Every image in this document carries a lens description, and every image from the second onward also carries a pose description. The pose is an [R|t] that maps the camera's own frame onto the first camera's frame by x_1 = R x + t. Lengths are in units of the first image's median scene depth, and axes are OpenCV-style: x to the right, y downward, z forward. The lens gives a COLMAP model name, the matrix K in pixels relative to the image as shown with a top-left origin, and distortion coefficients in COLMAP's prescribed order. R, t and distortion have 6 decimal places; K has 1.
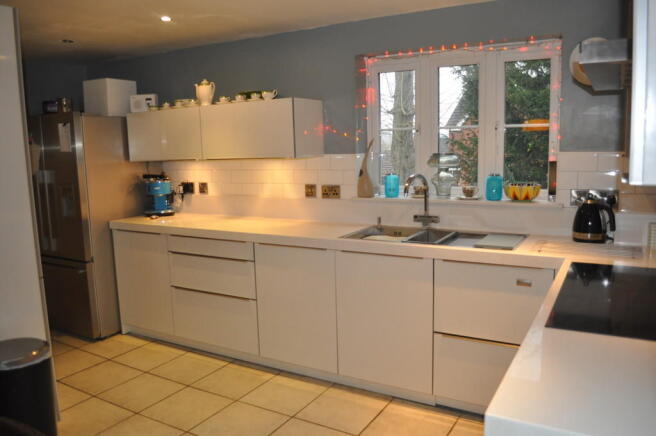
lens RADIAL K [[515.9, 0, 328.0], [0, 515.9, 218.0], [0, 0, 1]] dist [-0.075834, 0.002673]
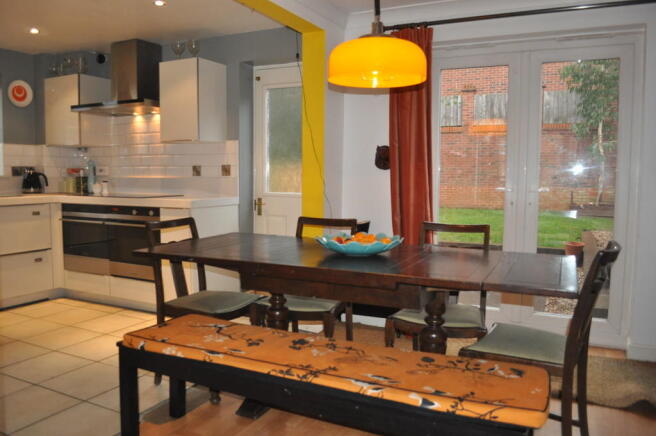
lens RADIAL K [[515.9, 0, 328.0], [0, 515.9, 218.0], [0, 0, 1]] dist [-0.075834, 0.002673]
pose [[-0.072058, -0.059921, 0.995599, -1.100719], [0.136492, 0.988210, 0.069355, 0.123457], [-0.988017, 0.140888, -0.063030, 0.082490]]
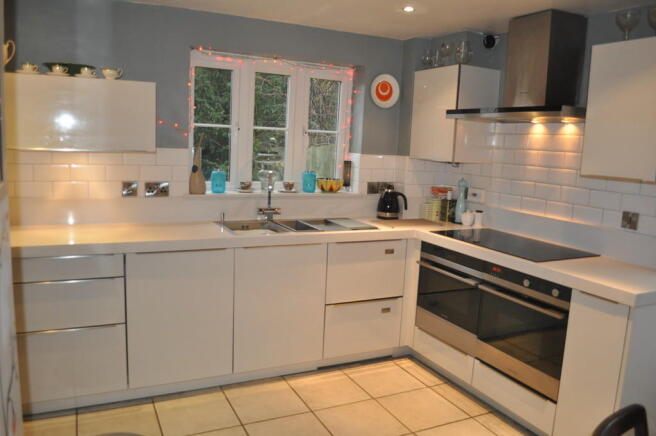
lens RADIAL K [[515.9, 0, 328.0], [0, 515.9, 218.0], [0, 0, 1]] dist [-0.075834, 0.002673]
pose [[0.547891, -0.074445, 0.833231, -0.652182], [0.059133, 0.996987, 0.050193, -0.031483], [-0.834457, 0.021772, 0.550642, 0.287799]]
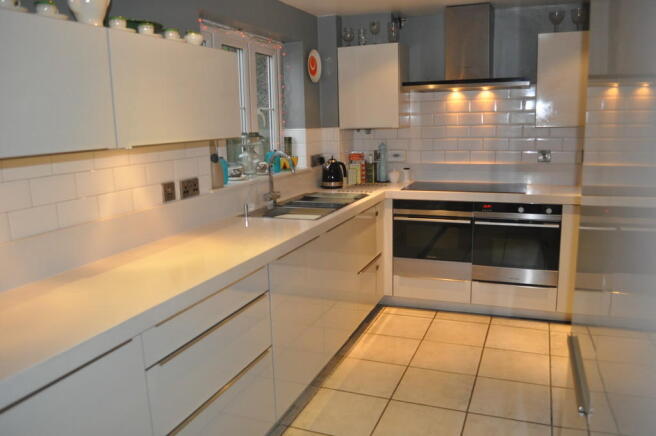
lens RADIAL K [[515.9, 0, 328.0], [0, 515.9, 218.0], [0, 0, 1]] dist [-0.075834, 0.002673]
pose [[-0.152408, -0.152586, 0.976468, -0.823228], [0.169464, 0.969343, 0.177923, -0.117961], [-0.973681, 0.192593, -0.121877, 1.016922]]
